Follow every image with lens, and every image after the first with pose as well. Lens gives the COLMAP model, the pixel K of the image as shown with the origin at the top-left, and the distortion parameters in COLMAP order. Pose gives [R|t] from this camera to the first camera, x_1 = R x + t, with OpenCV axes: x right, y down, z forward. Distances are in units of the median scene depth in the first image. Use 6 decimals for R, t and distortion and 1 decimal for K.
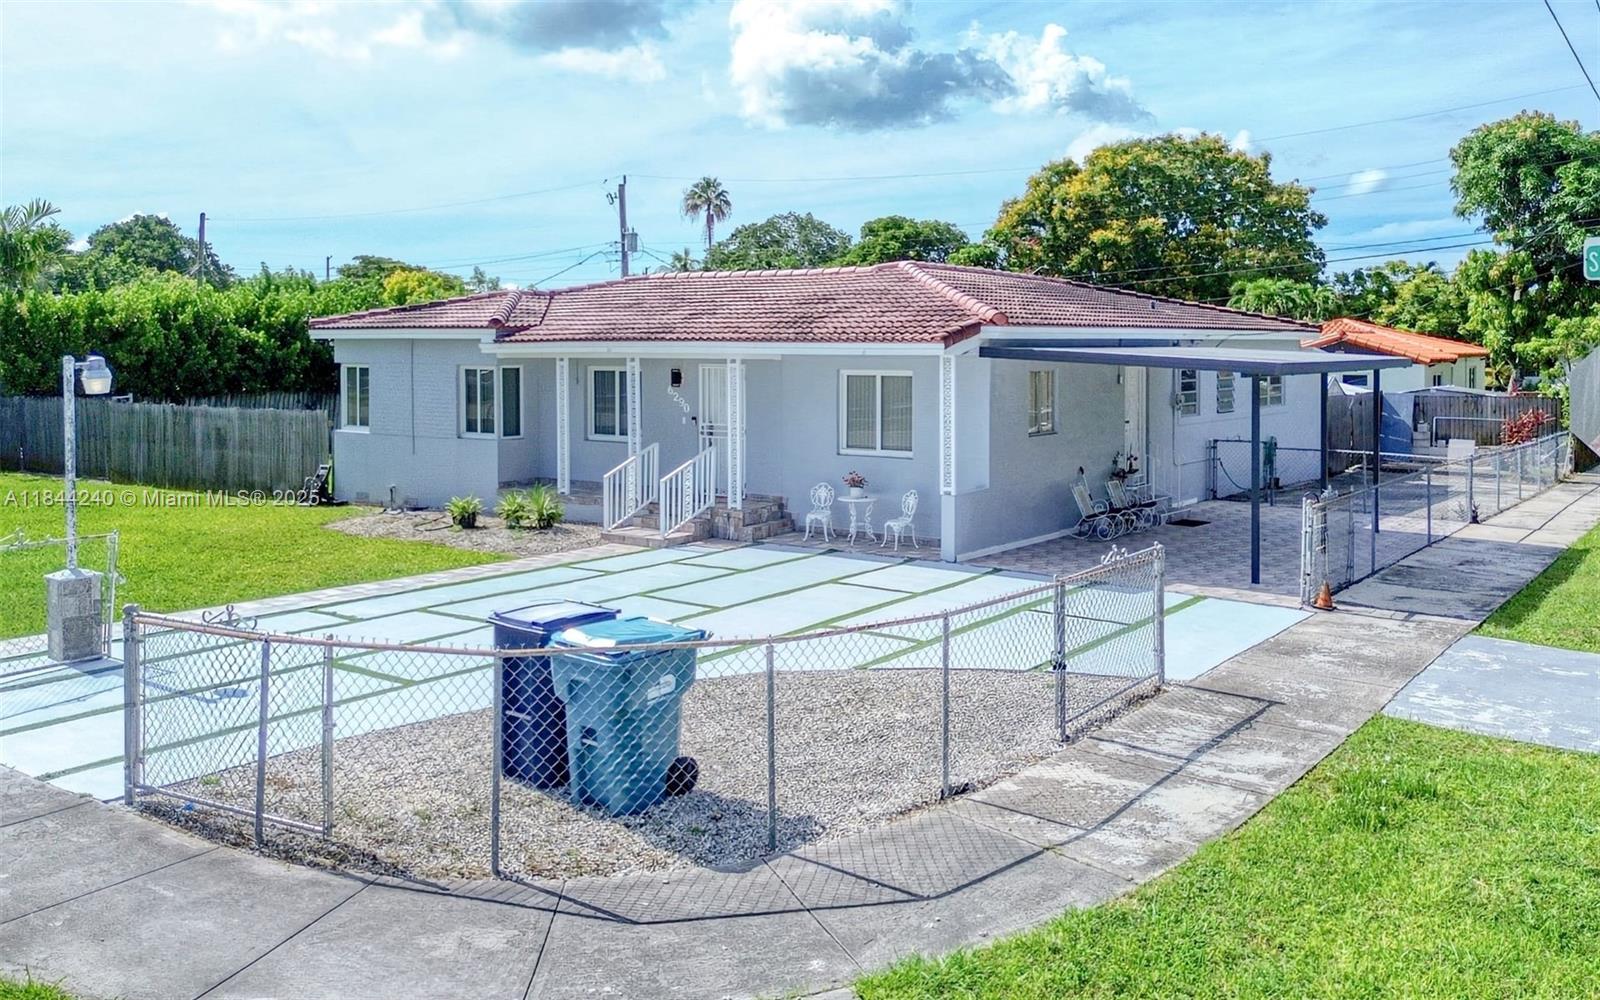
lens RADIAL K [[1323.5, 0, 802.0], [0, 1323.5, 456.1], [0, 0, 1]] dist [0.058909, -0.002451]
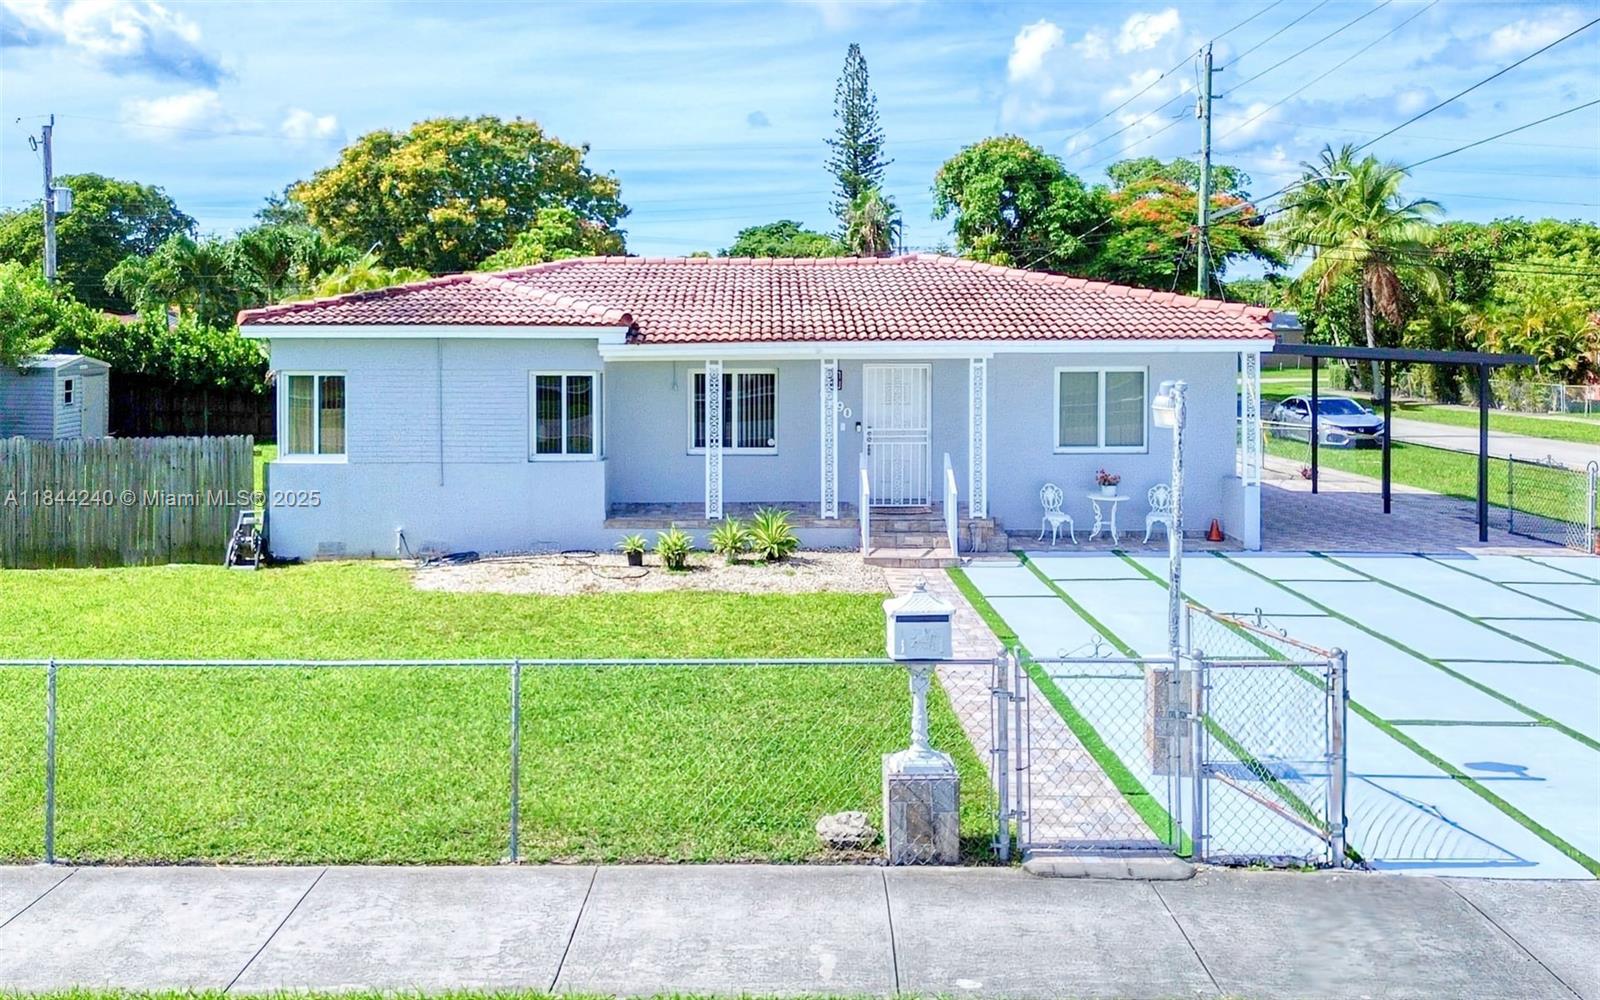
lens RADIAL K [[1323.5, 0, 802.0], [0, 1323.5, 456.1], [0, 0, 1]] dist [0.058909, -0.002451]
pose [[0.823472, -0.060088, 0.564166, -0.439468], [0.051008, 0.998190, 0.031862, -0.026127], [-0.565059, 0.002540, 0.825046, 0.191266]]
